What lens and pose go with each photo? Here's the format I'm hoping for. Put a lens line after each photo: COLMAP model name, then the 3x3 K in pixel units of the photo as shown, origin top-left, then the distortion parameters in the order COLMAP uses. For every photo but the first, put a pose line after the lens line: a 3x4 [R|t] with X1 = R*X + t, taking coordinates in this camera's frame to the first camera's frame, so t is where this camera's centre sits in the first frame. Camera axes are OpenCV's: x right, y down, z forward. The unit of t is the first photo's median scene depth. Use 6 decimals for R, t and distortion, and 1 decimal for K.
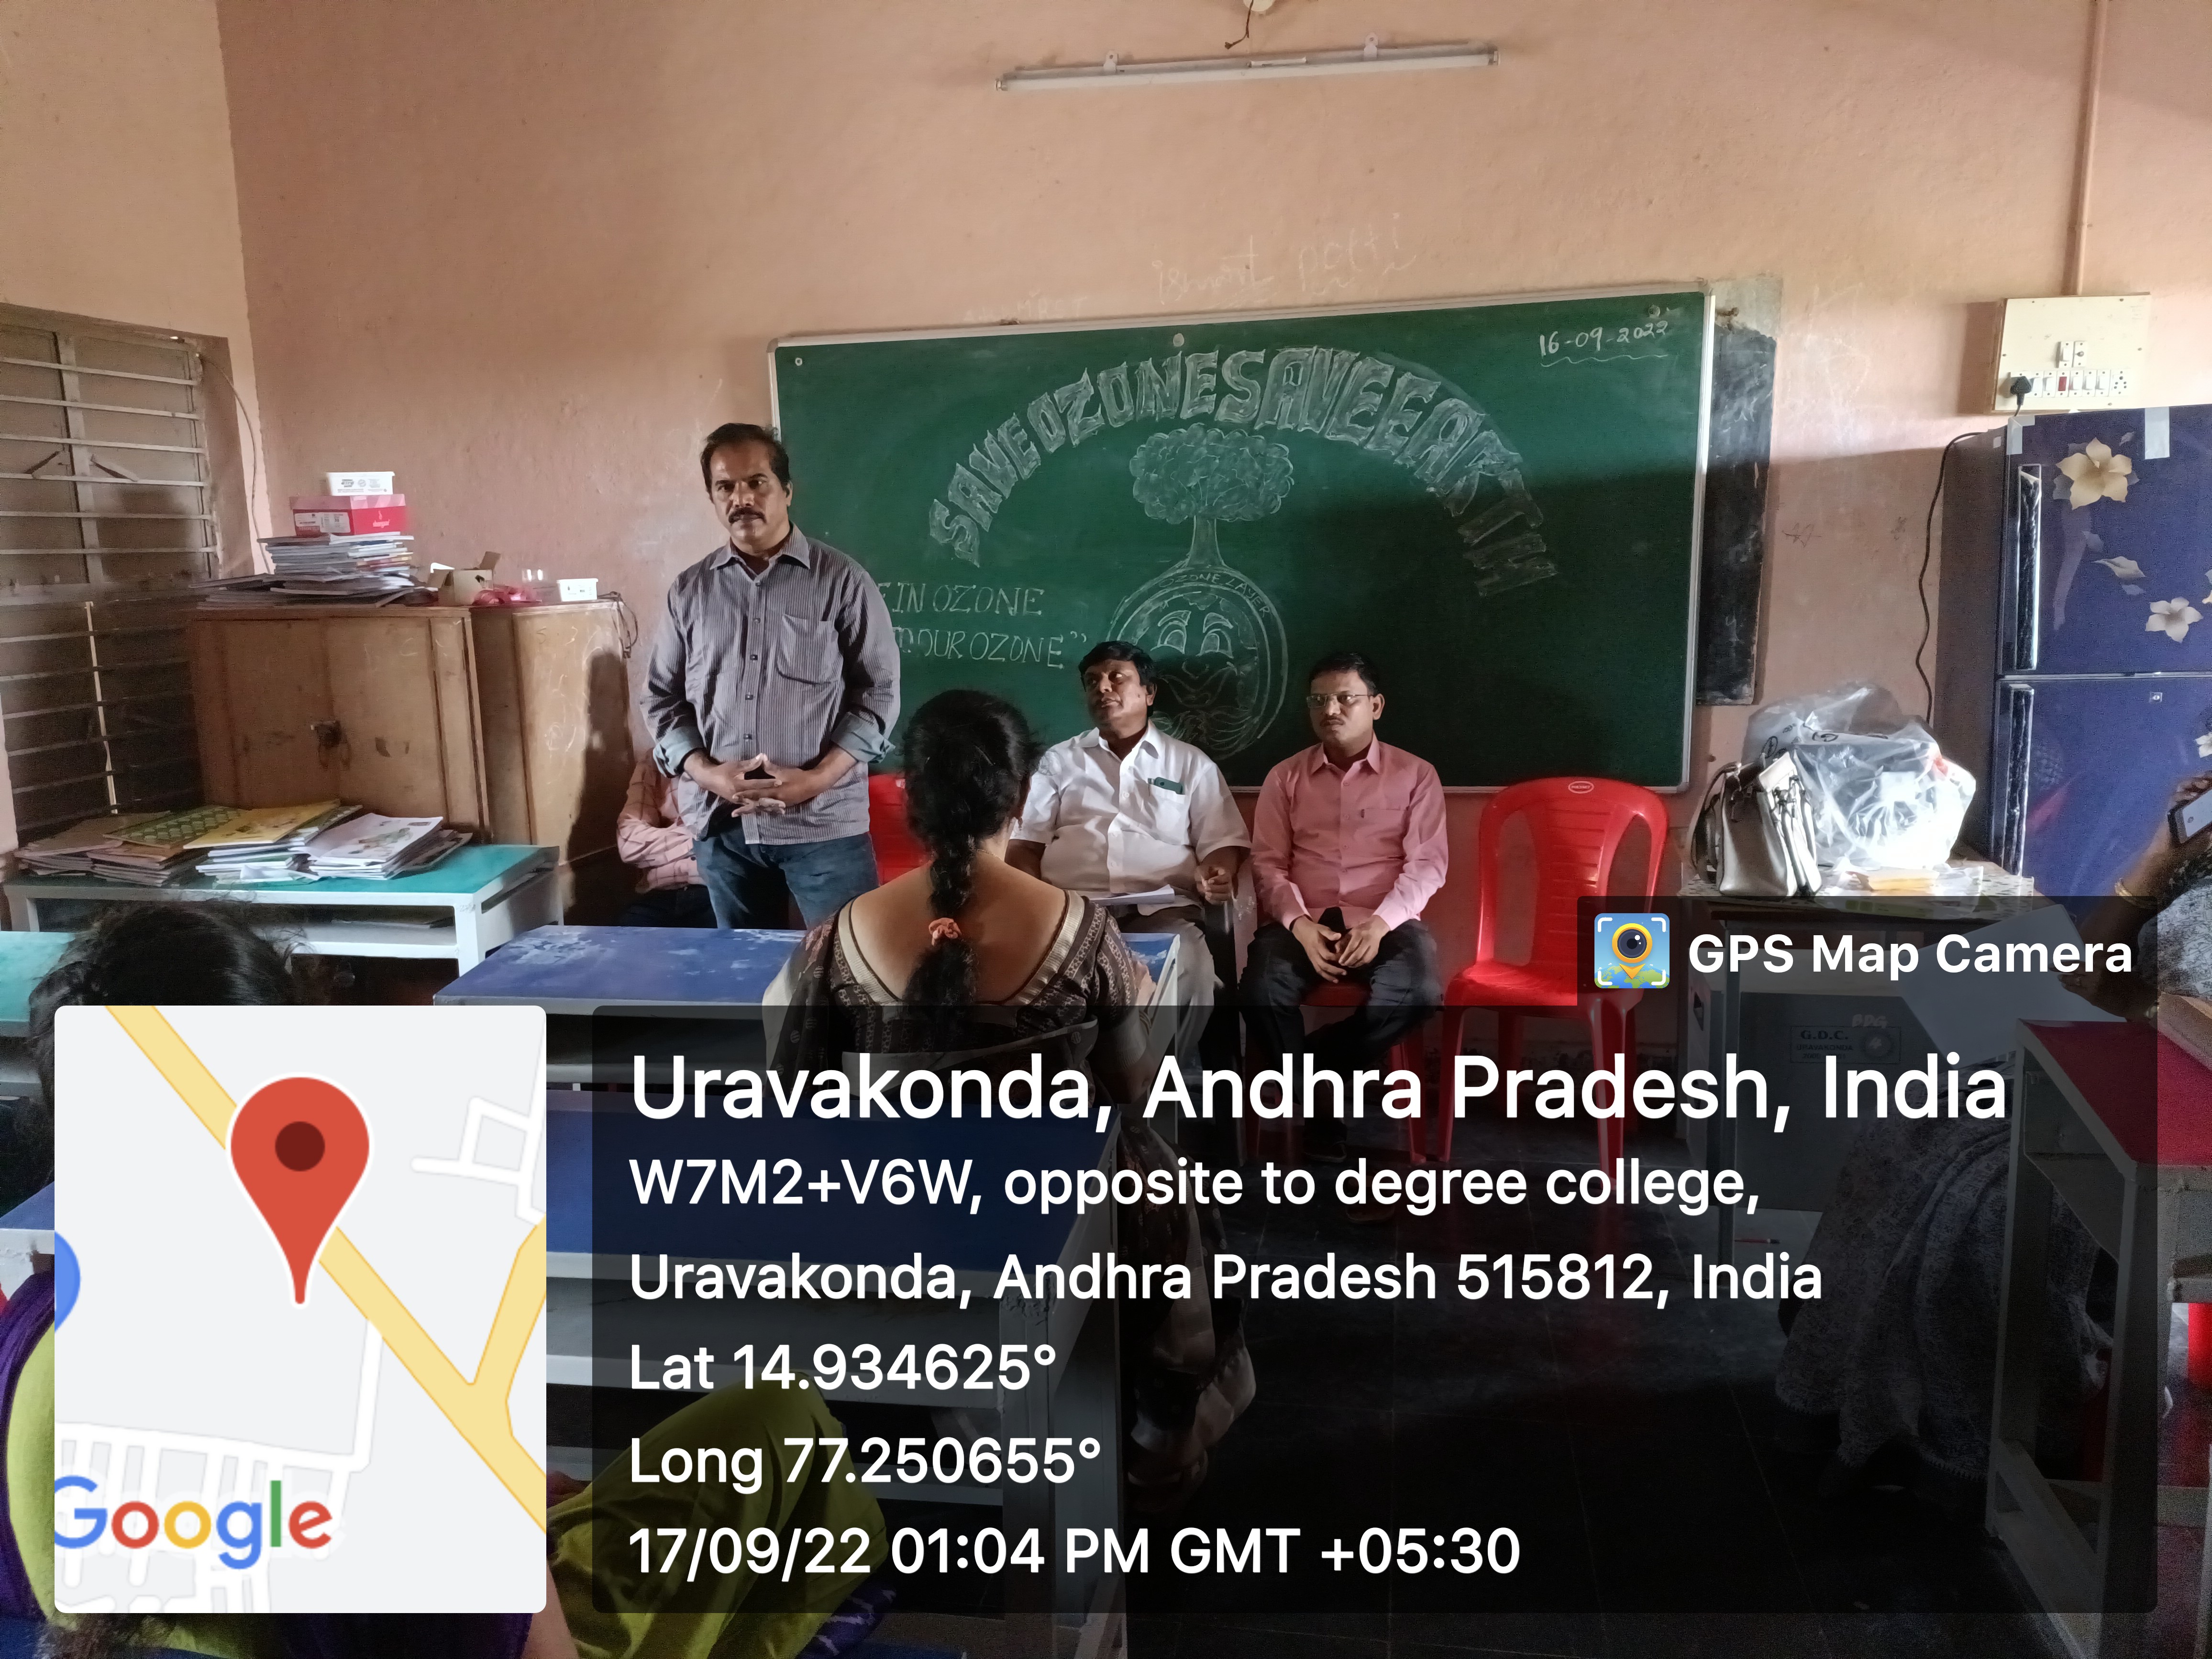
lens RADIAL K [[1610.2, 0, 1092.3], [0, 1610.2, 836.4], [0, 0, 1]] dist [0.067853, -0.074143]
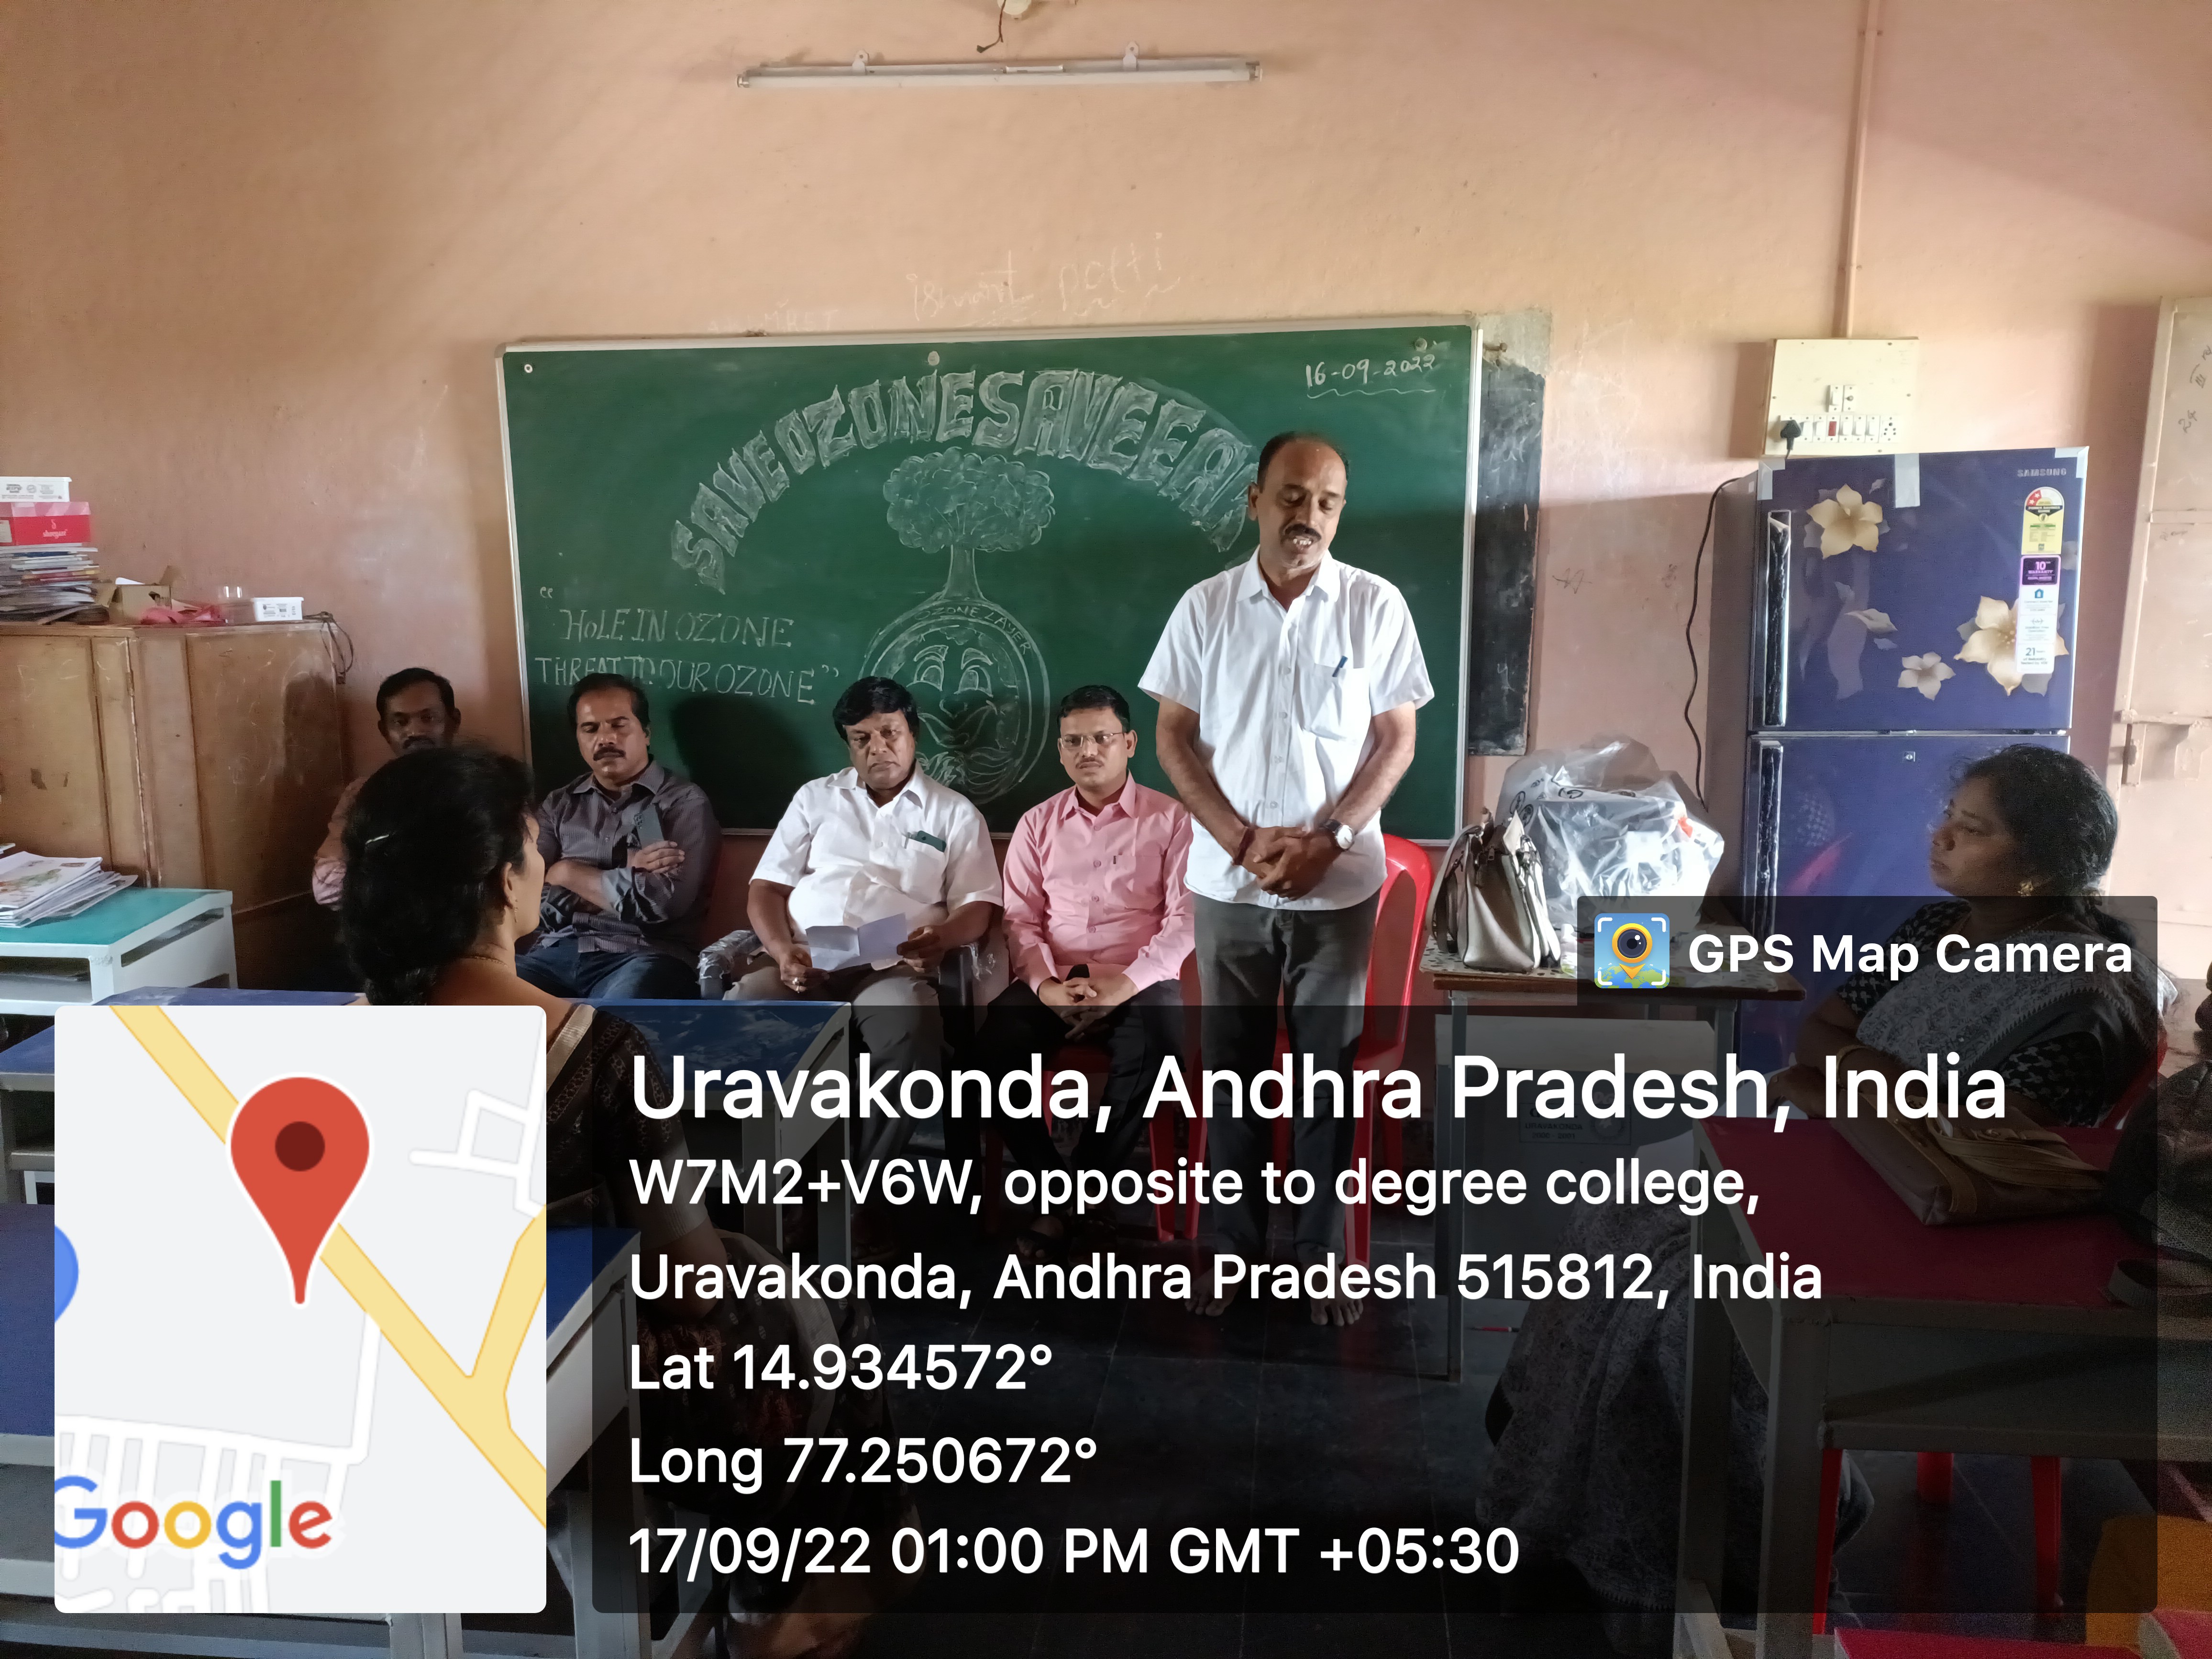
lens RADIAL K [[1610.2, 0, 1102.2], [0, 1610.2, 833.2], [0, 0, 1]] dist [0.067853, -0.074143]
pose [[0.998383, 0.012254, 0.055507, 0.104640], [-0.011058, 0.999701, -0.021795, -0.011824], [-0.055758, 0.021146, 0.998220, 0.063447]]
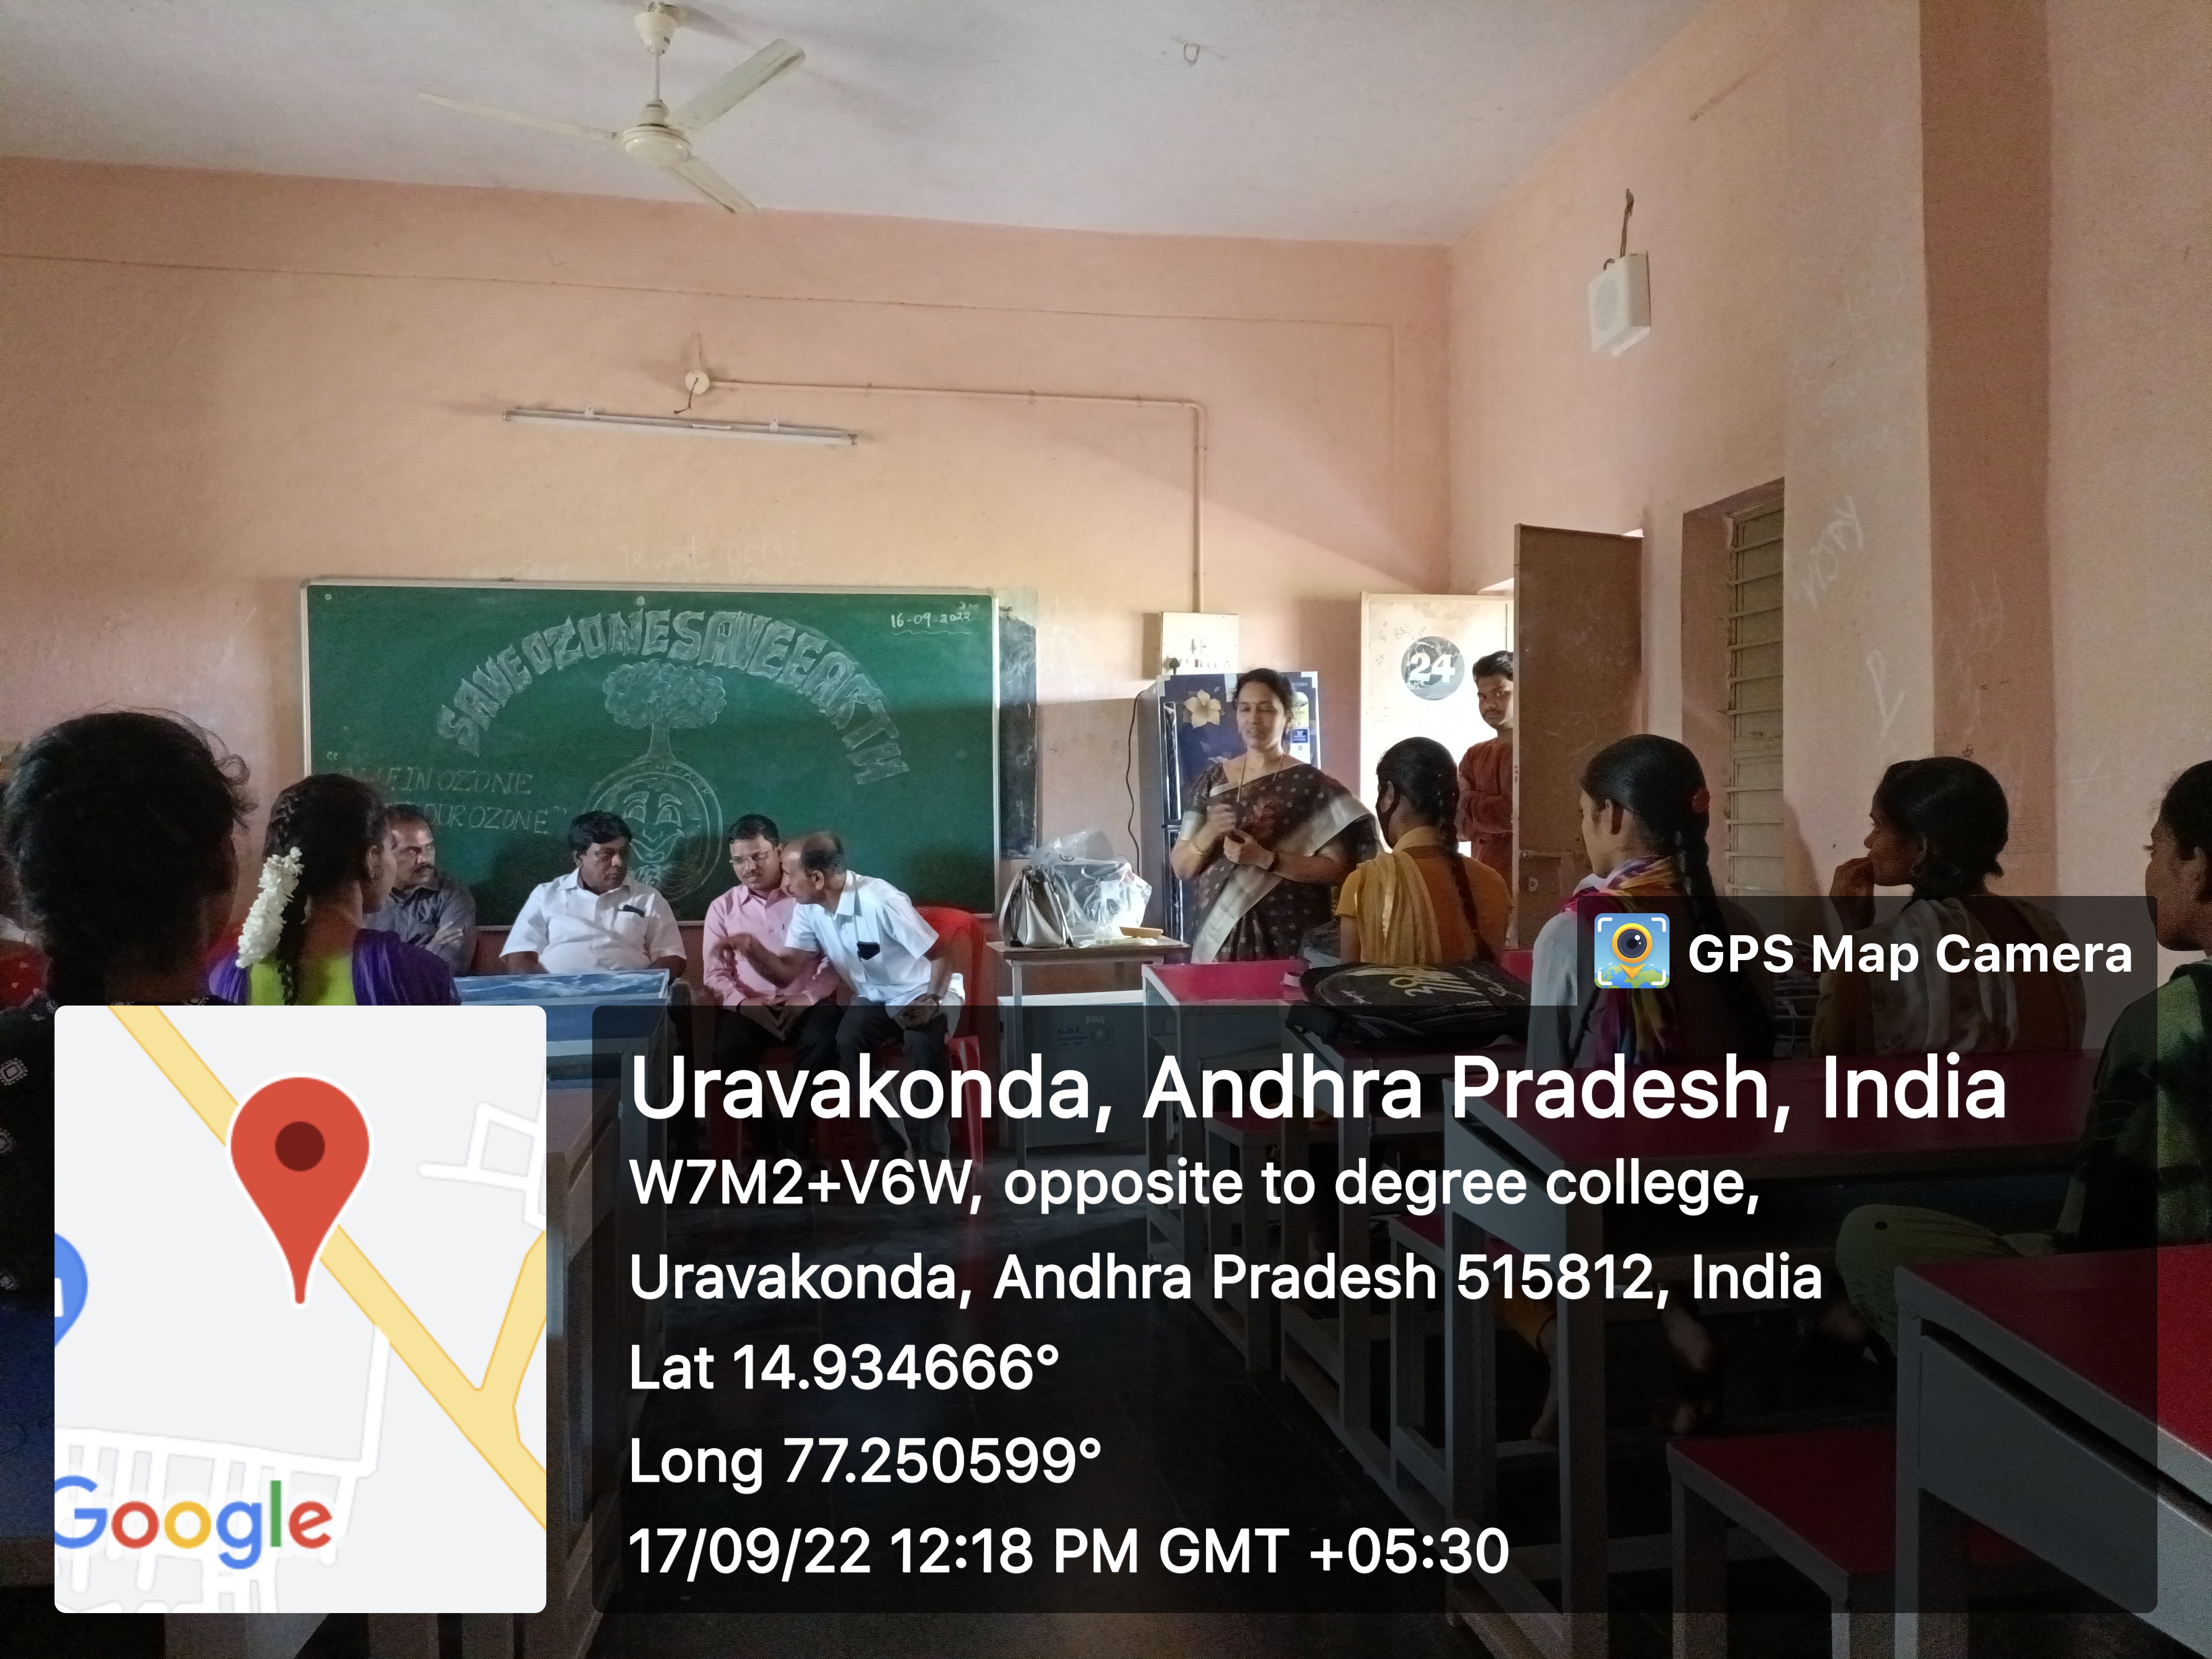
lens RADIAL K [[1610.2, 0, 1107.3], [0, 1610.2, 821.6], [0, 0, 1]] dist [0.067853, -0.074143]
pose [[0.927363, 0.016145, 0.373814, -0.095340], [0.054654, 0.982508, -0.178020, 0.156848], [-0.370149, 0.185520, 0.910259, -0.400701]]
